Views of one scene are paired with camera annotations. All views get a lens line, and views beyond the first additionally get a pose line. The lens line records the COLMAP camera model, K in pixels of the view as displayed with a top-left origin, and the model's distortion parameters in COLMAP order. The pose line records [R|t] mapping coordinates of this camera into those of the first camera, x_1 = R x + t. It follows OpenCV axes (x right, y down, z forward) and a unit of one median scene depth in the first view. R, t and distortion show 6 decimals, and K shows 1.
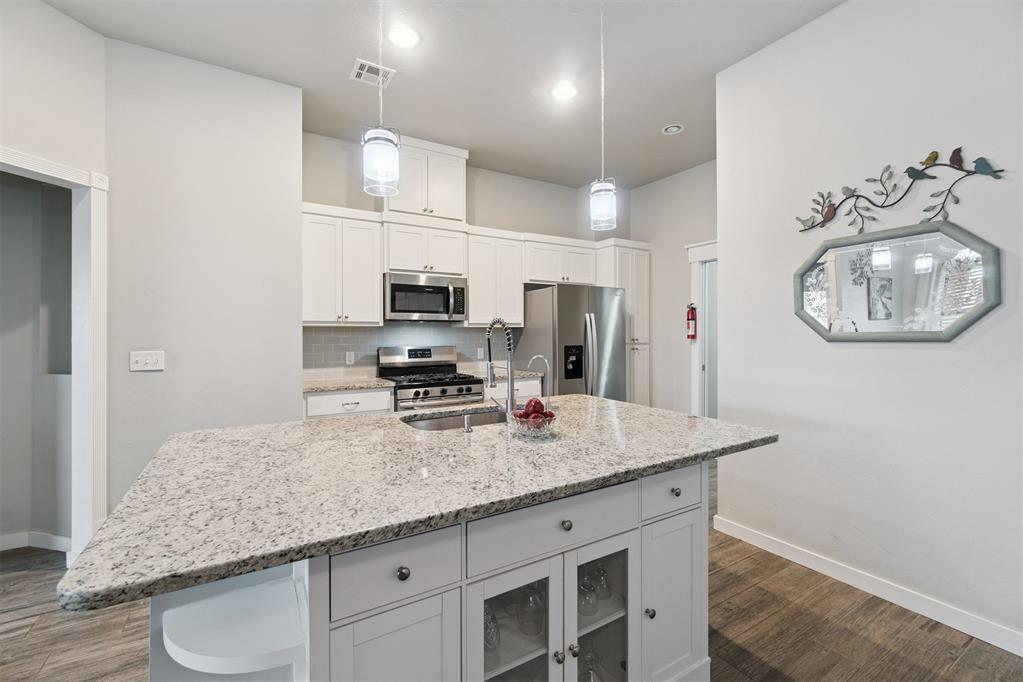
lens RADIAL K [[441.9, 0, 512.4], [0, 441.9, 334.8], [0, 0, 1]] dist [-0.005551, 0.001829]
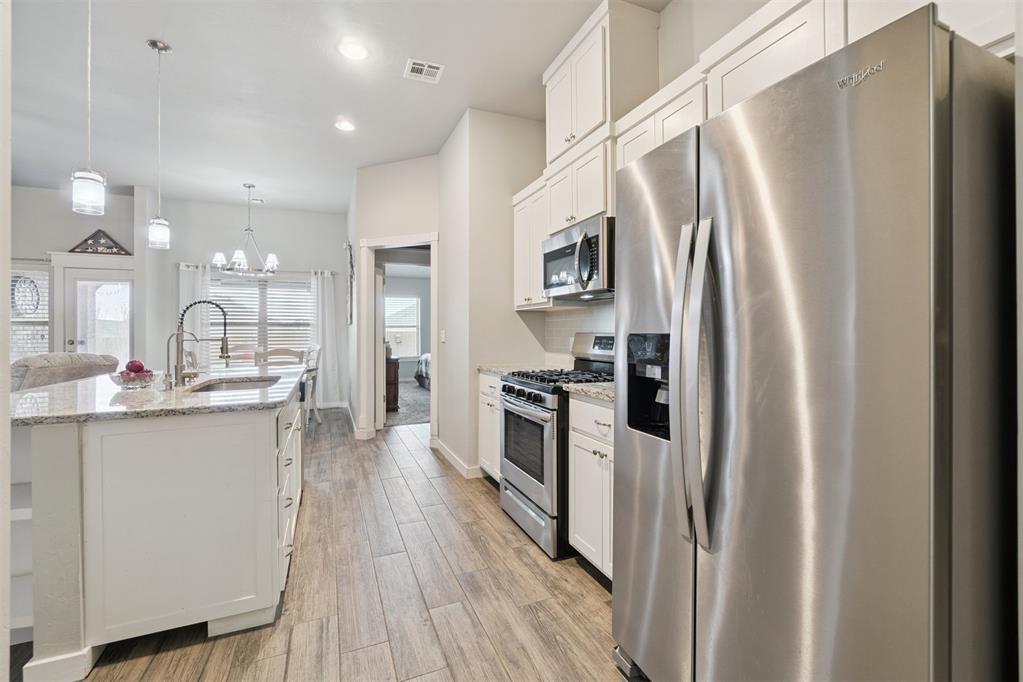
lens RADIAL K [[441.9, 0, 512.3], [0, 441.9, 329.4], [0, 0, 1]] dist [-0.005551, 0.001829]
pose [[-0.154028, 0.001143, -0.988066, 0.514746], [0.000781, 0.999999, 0.001035, 0.021711], [0.988066, -0.000612, -0.154028, 1.011062]]
